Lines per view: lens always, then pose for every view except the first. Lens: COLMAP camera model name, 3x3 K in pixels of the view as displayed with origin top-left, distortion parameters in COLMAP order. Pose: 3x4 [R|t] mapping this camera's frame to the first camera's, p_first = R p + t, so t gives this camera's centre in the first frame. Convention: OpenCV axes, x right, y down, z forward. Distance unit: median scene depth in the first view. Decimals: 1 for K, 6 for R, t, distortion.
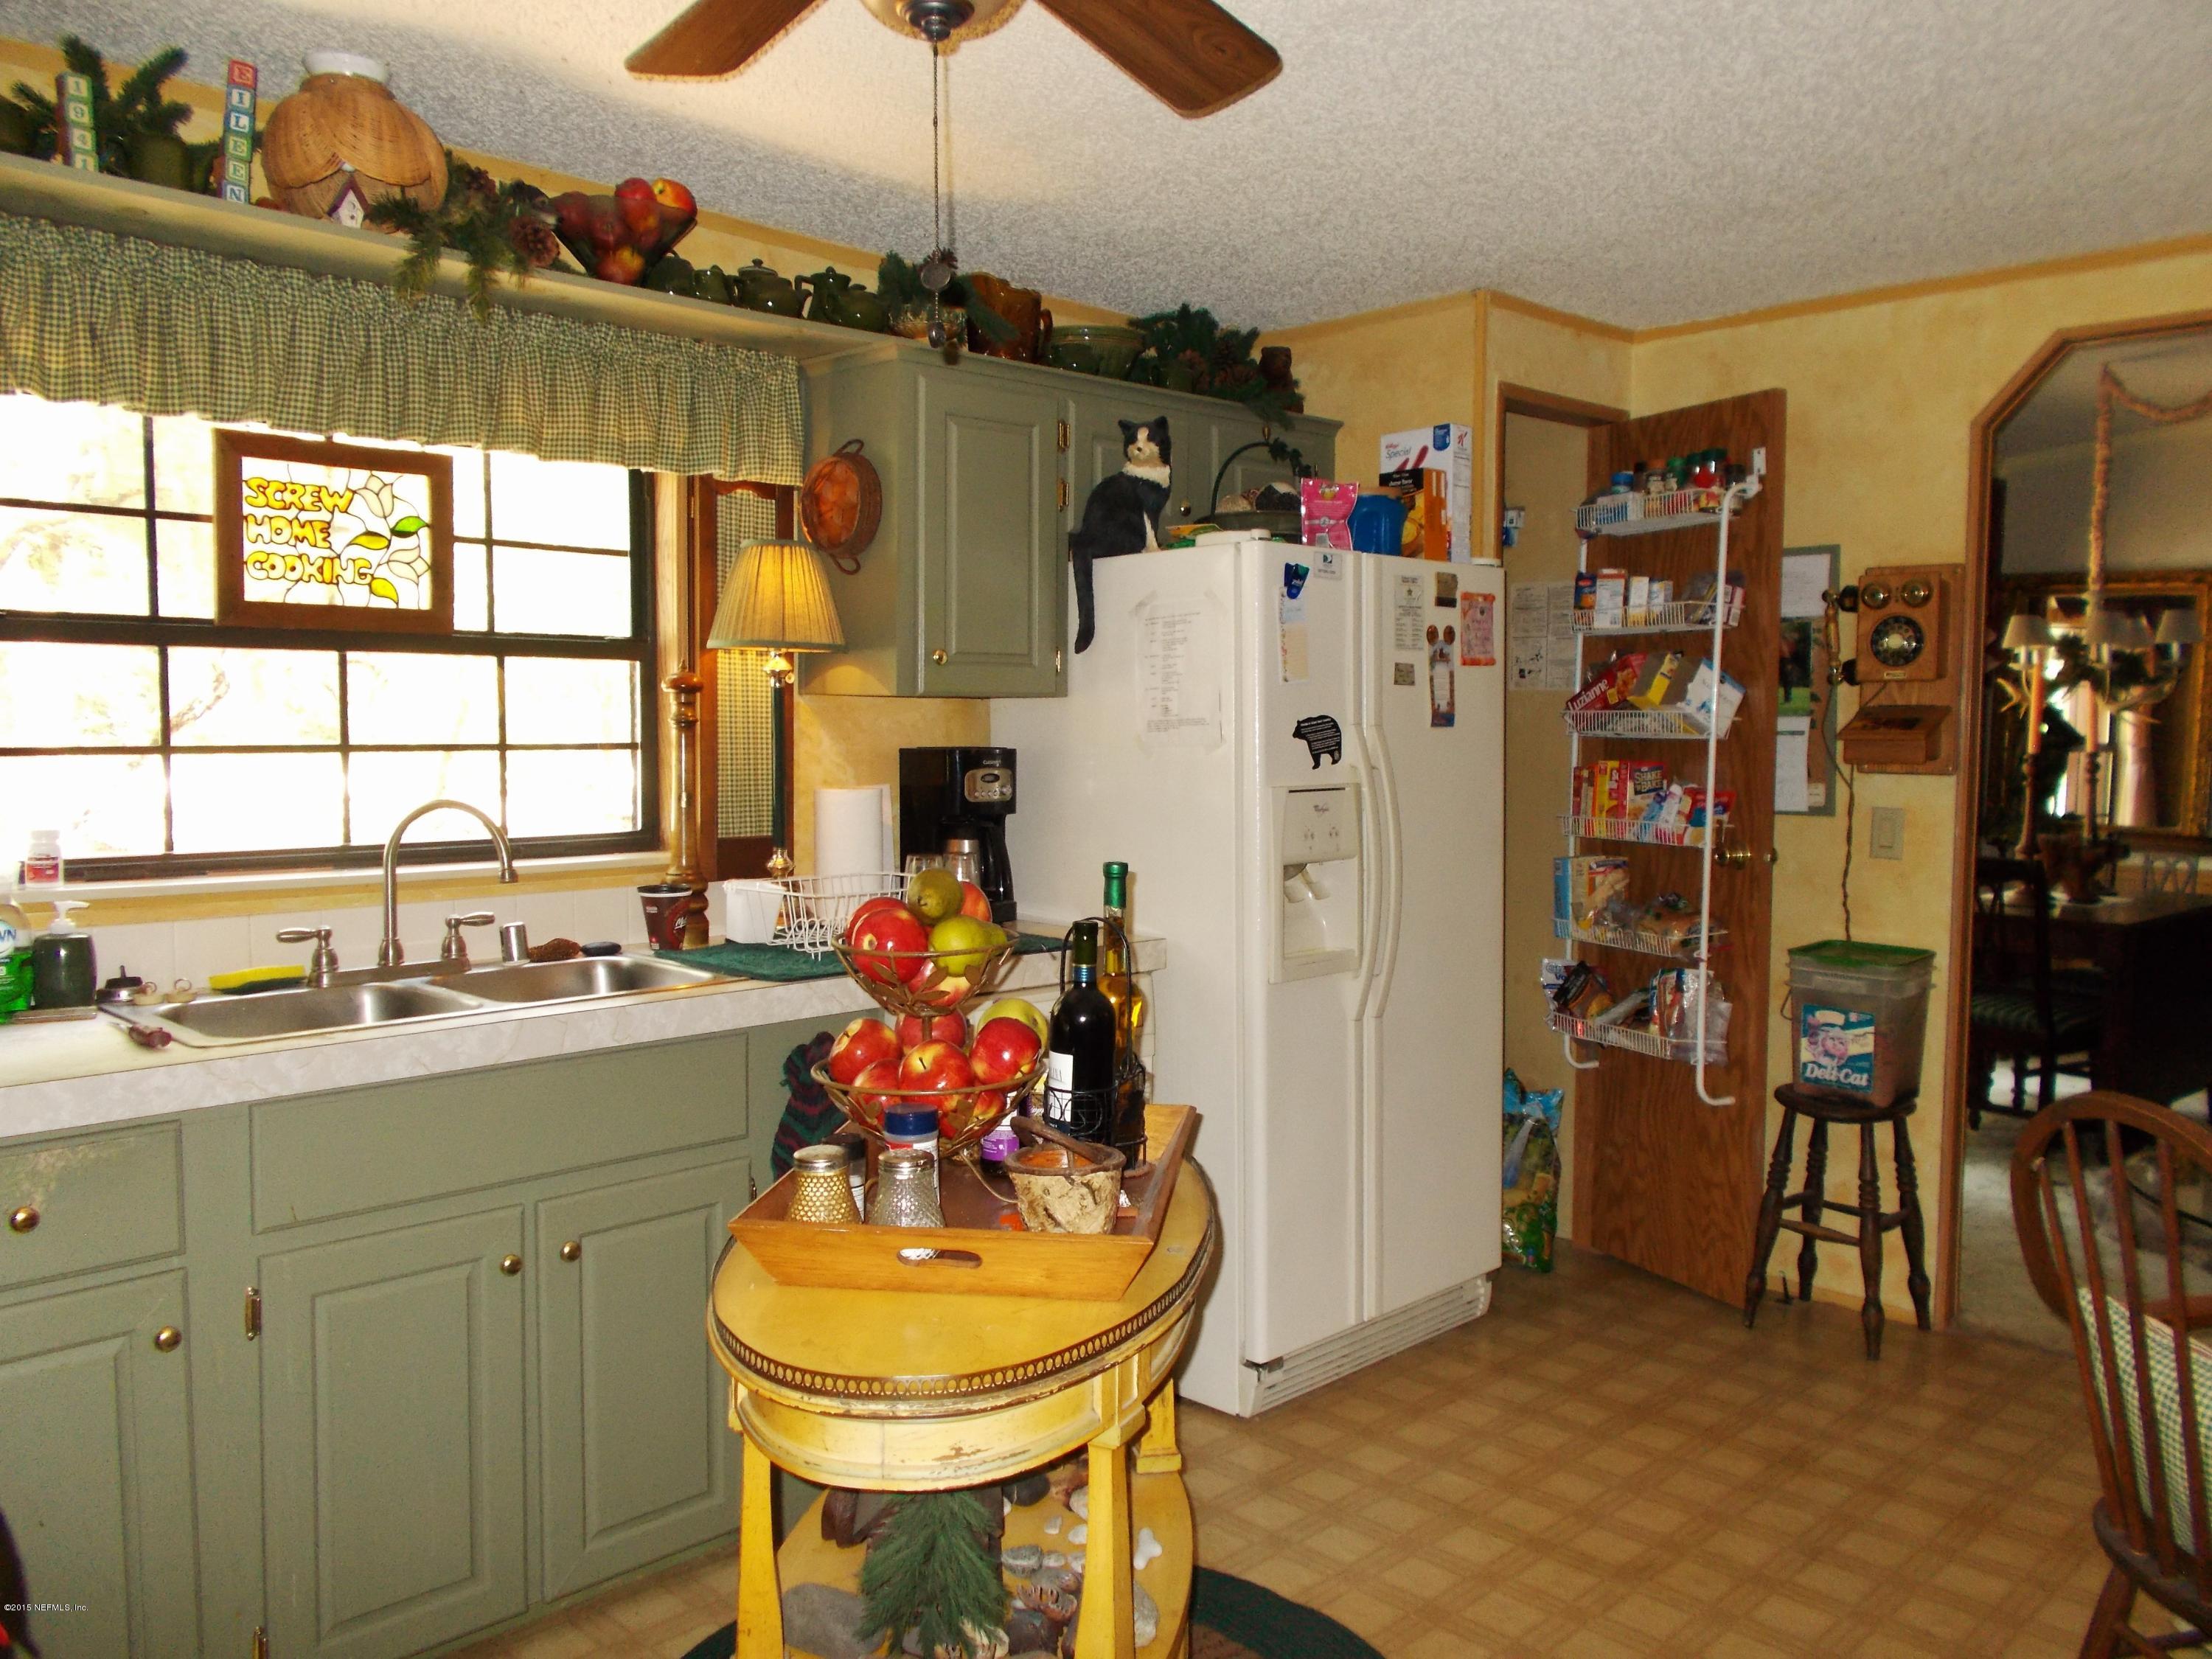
lens RADIAL K [[1719.9, 0, 1106.0], [0, 1719.9, 829.5], [0, 0, 1]] dist [0.013121, 0.011409]
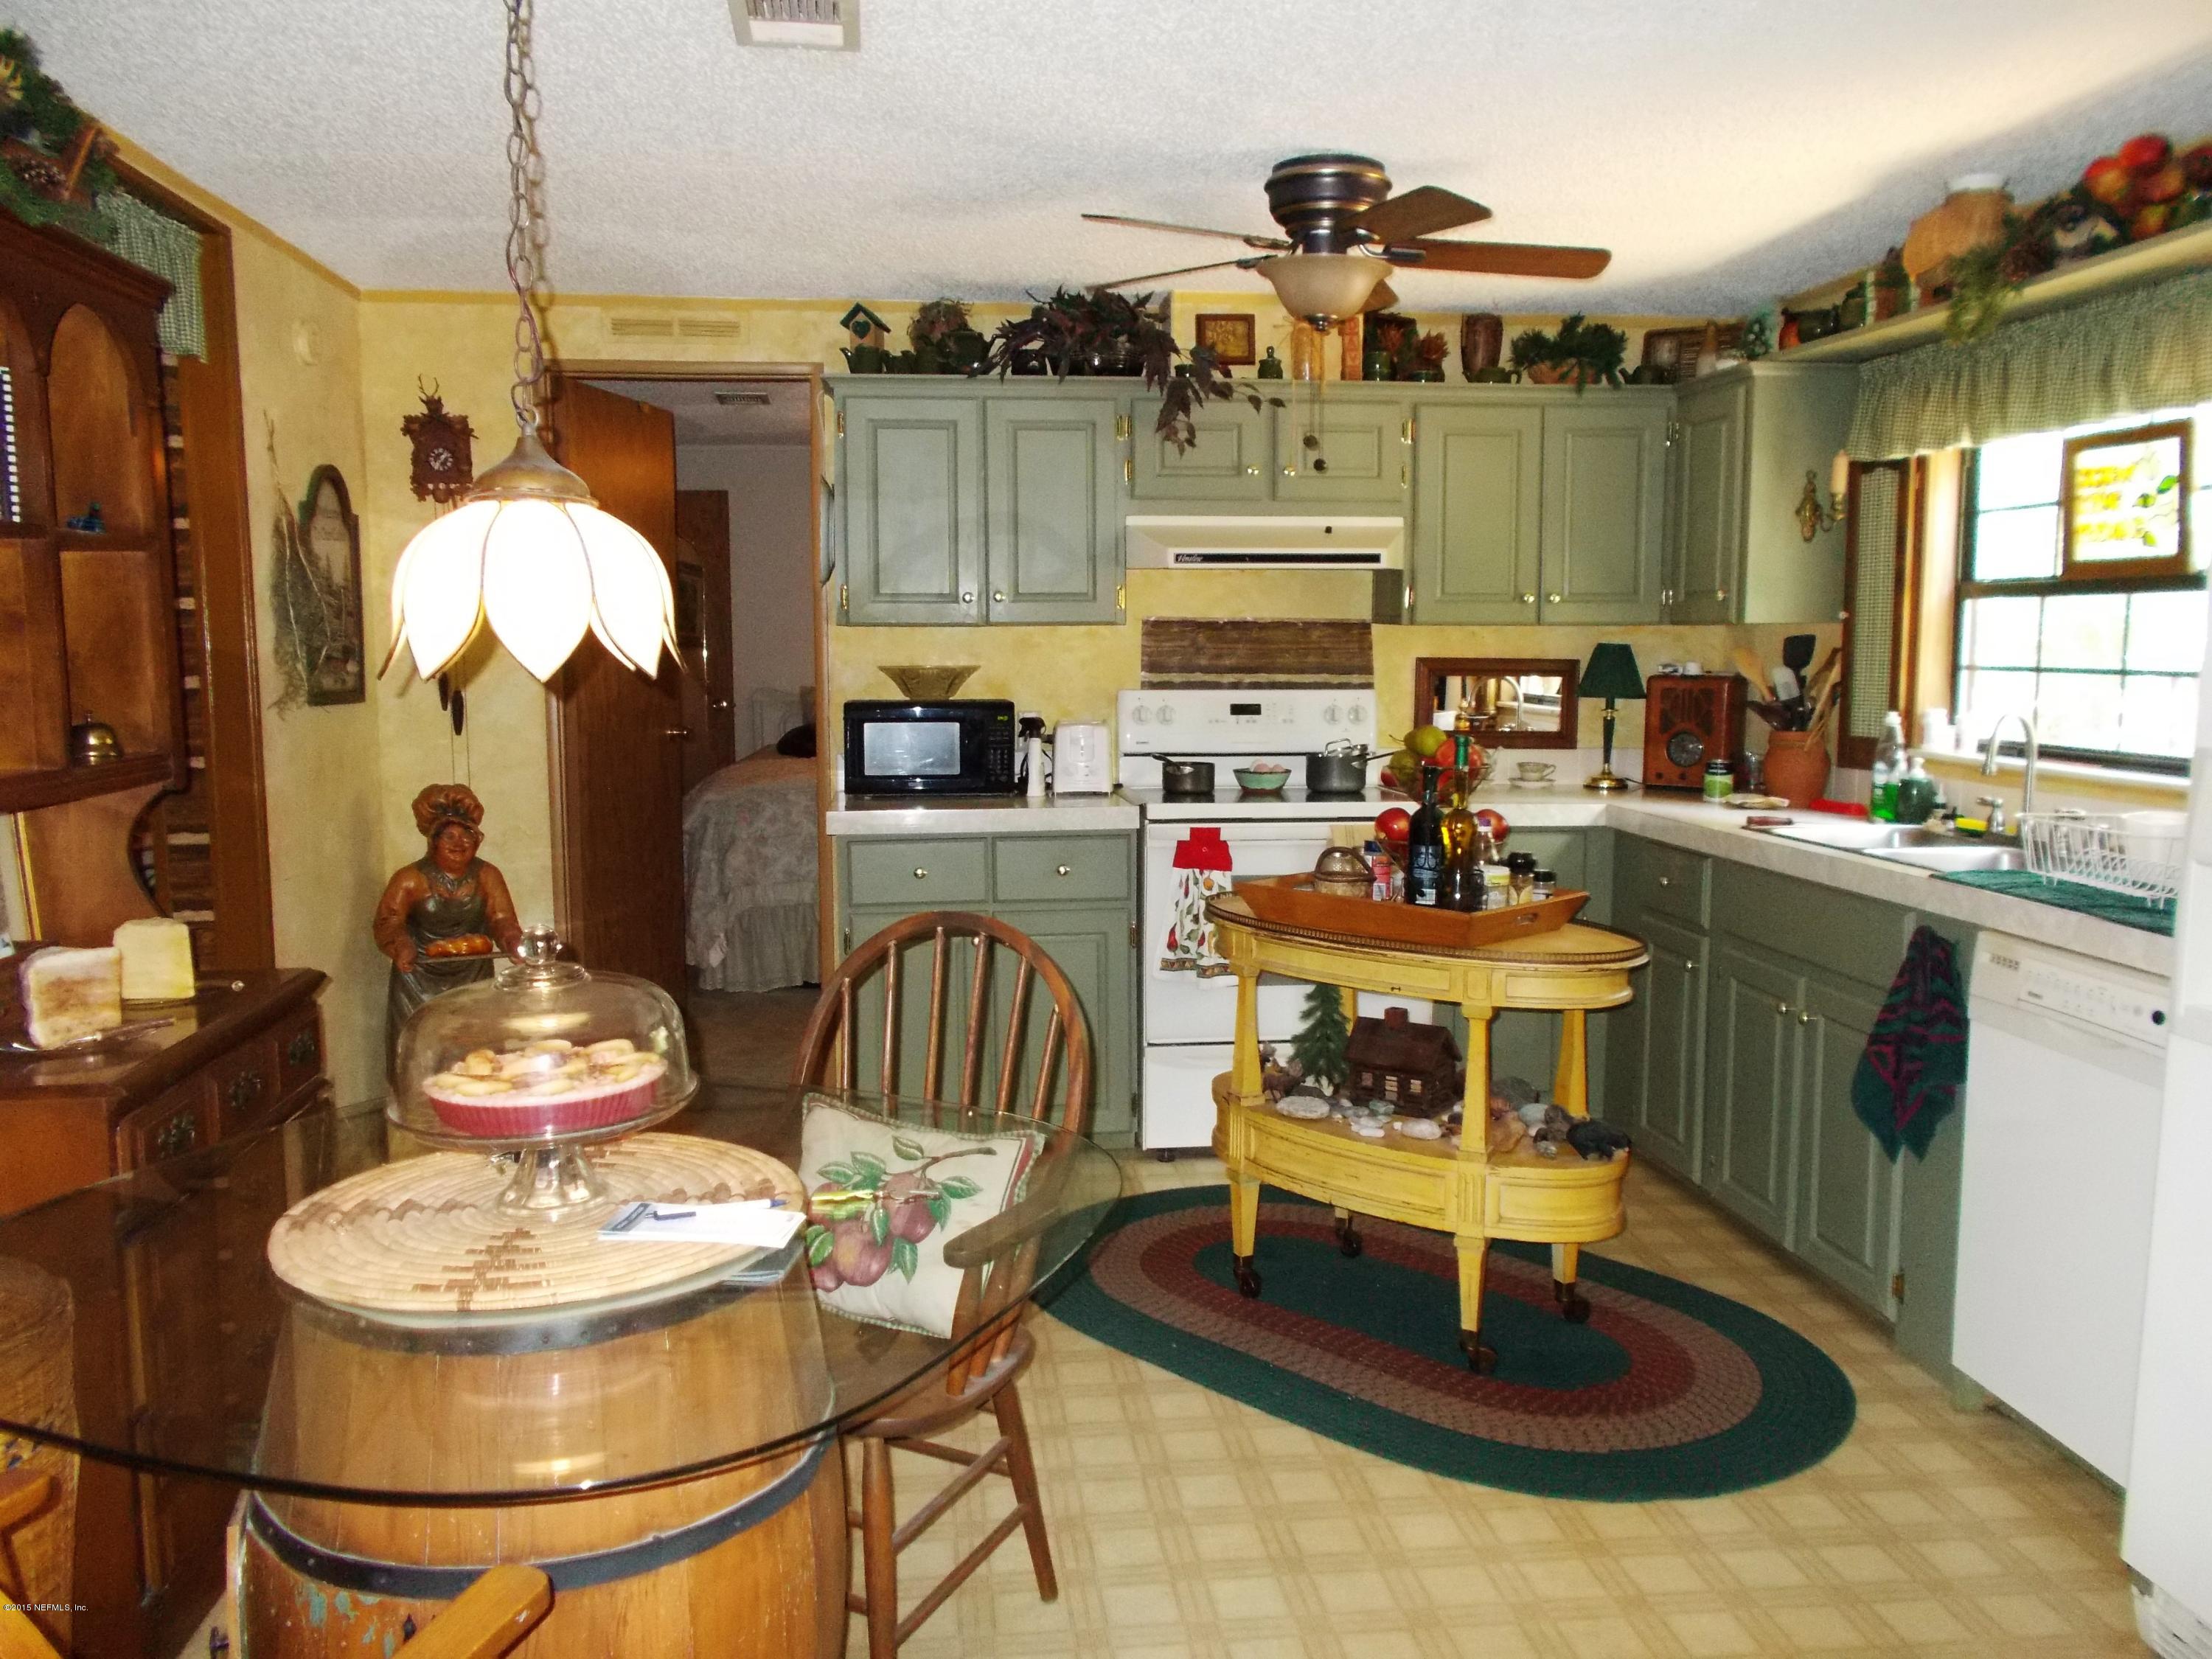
lens RADIAL K [[1719.9, 0, 1106.0], [0, 1719.9, 829.5], [0, 0, 1]] dist [0.013121, 0.011409]
pose [[-0.611943, 0.083538, -0.786478, 1.046495], [-0.060466, 0.986554, 0.151837, -0.084556], [0.788587, 0.140471, -0.598663, 1.242140]]
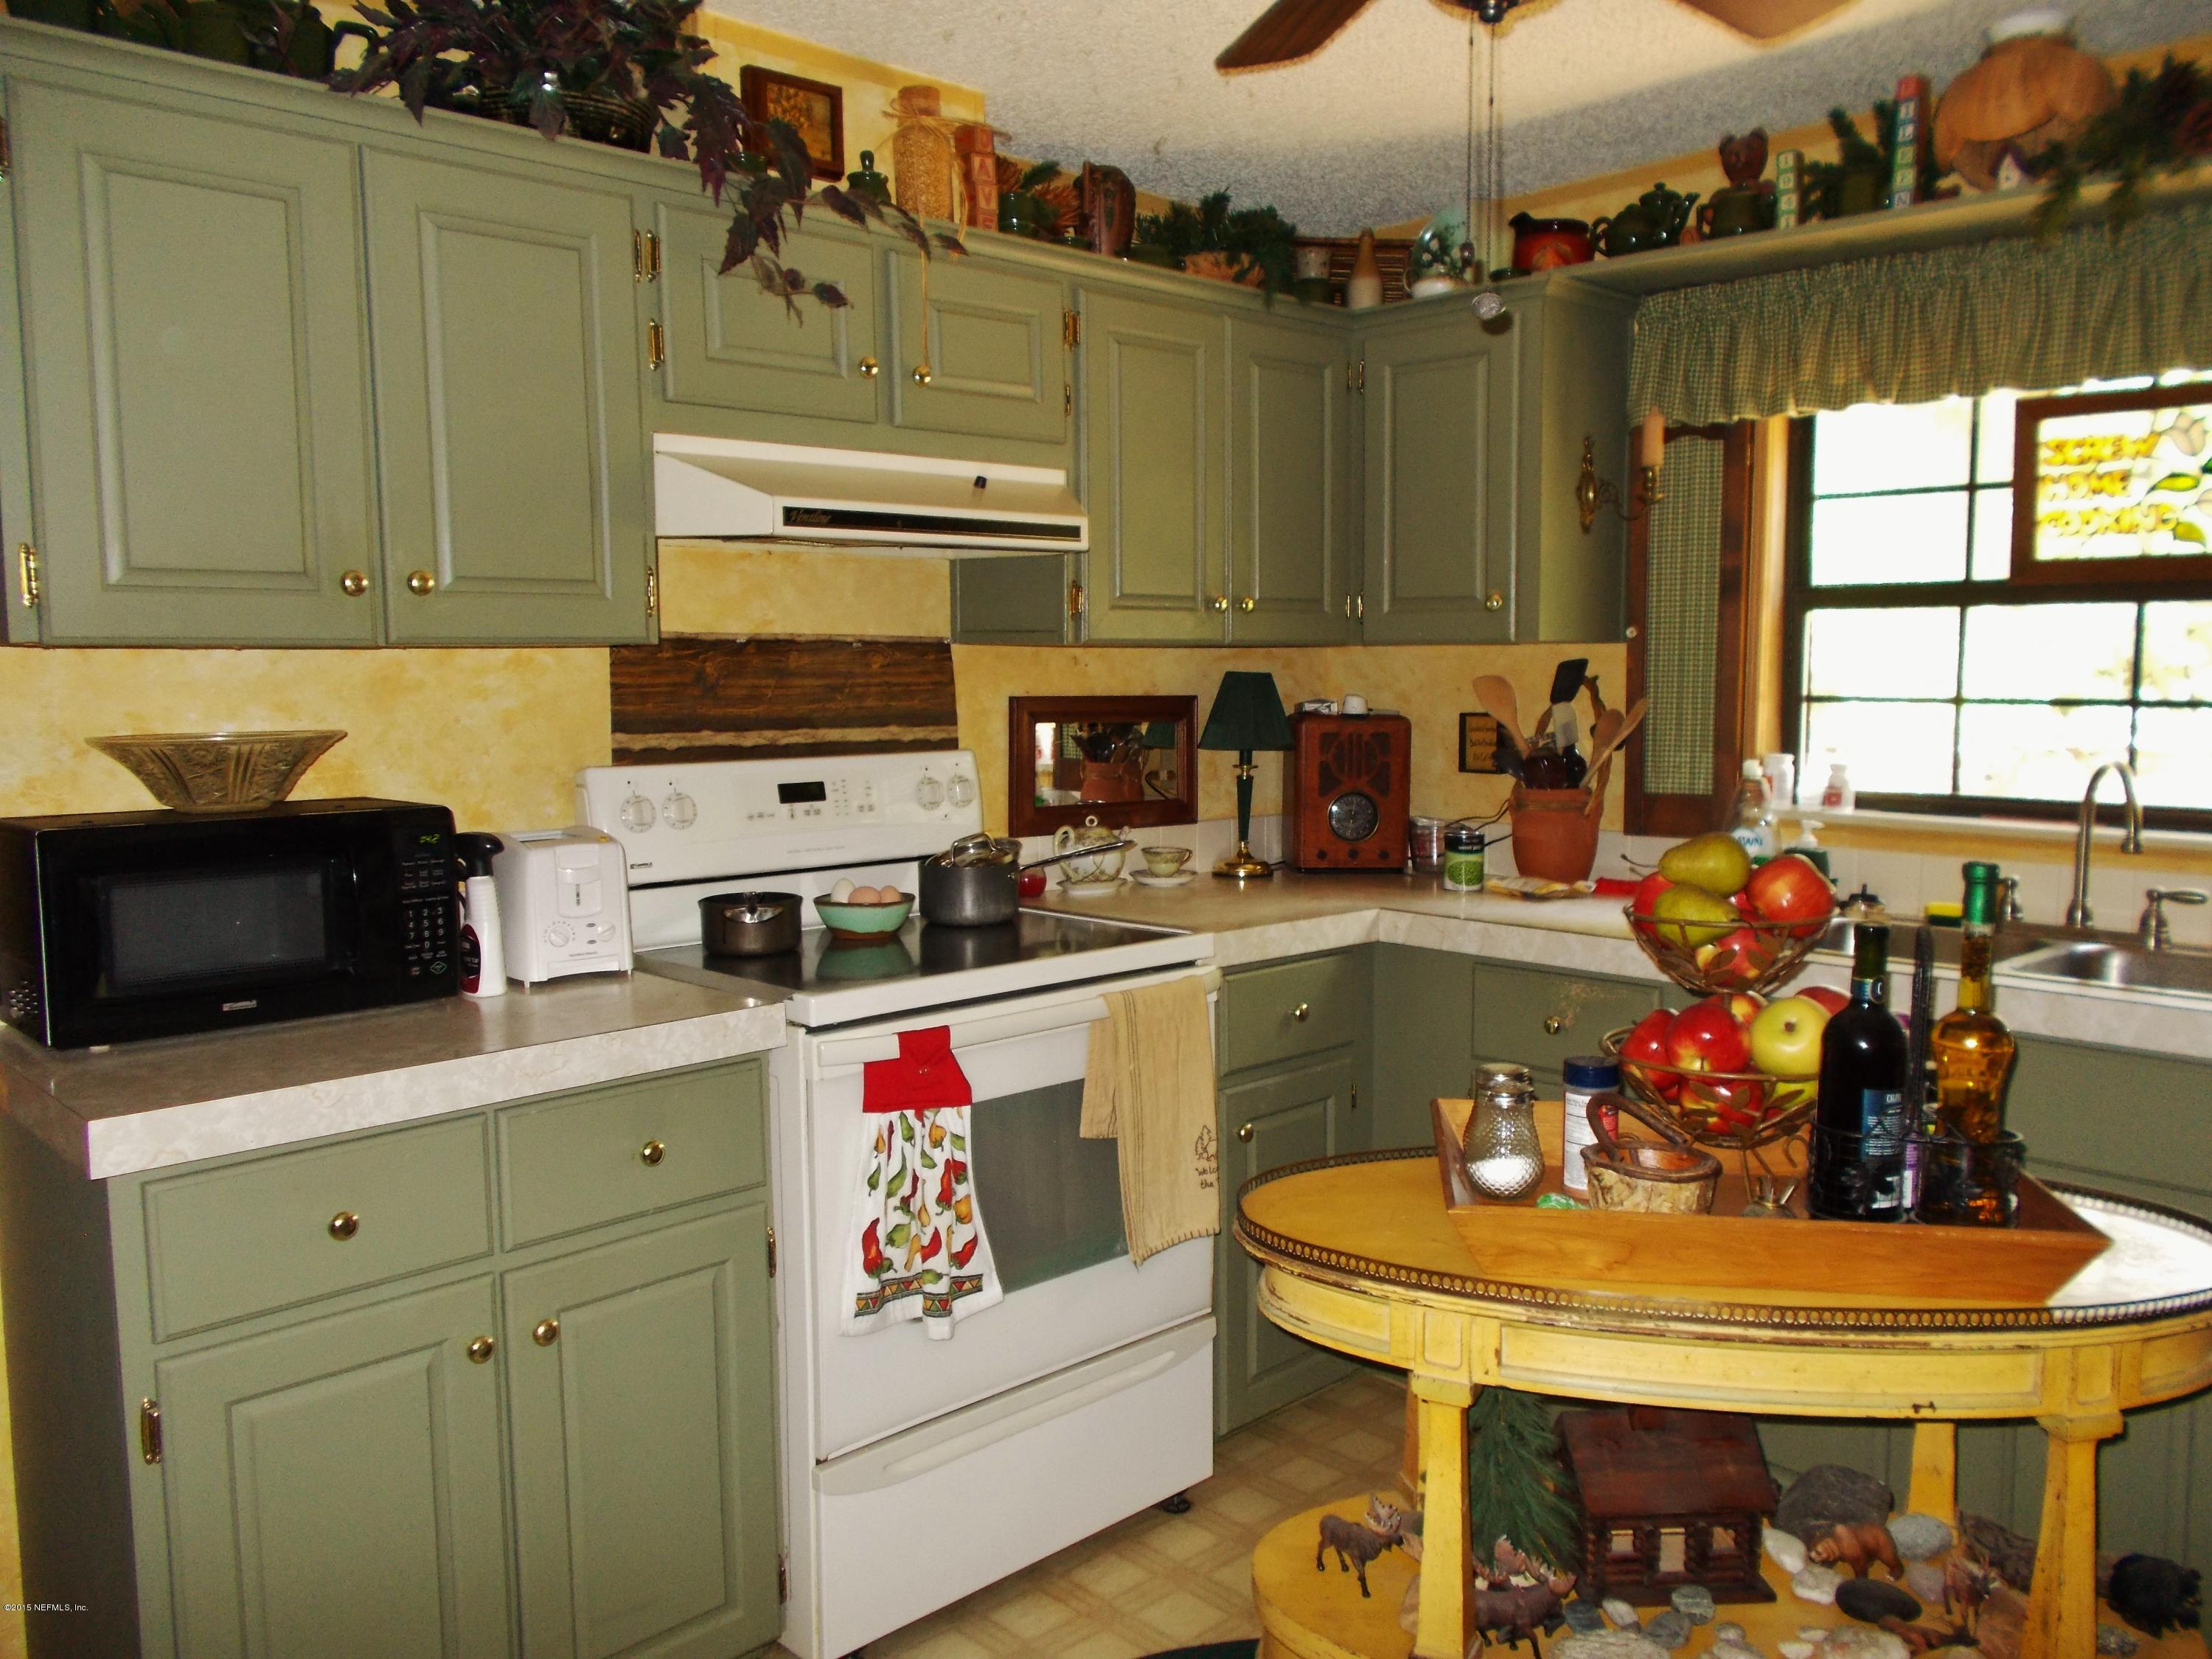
lens RADIAL K [[1698.2, 0, 1106.0], [0, 1698.2, 829.5], [0, 0, 1]] dist [0.018391, 0.002502]
pose [[-0.014286, 0.091466, -0.995706, 0.552377], [-0.065977, 0.993551, 0.092215, -0.028441], [0.997719, 0.067011, -0.008159, 0.459238]]
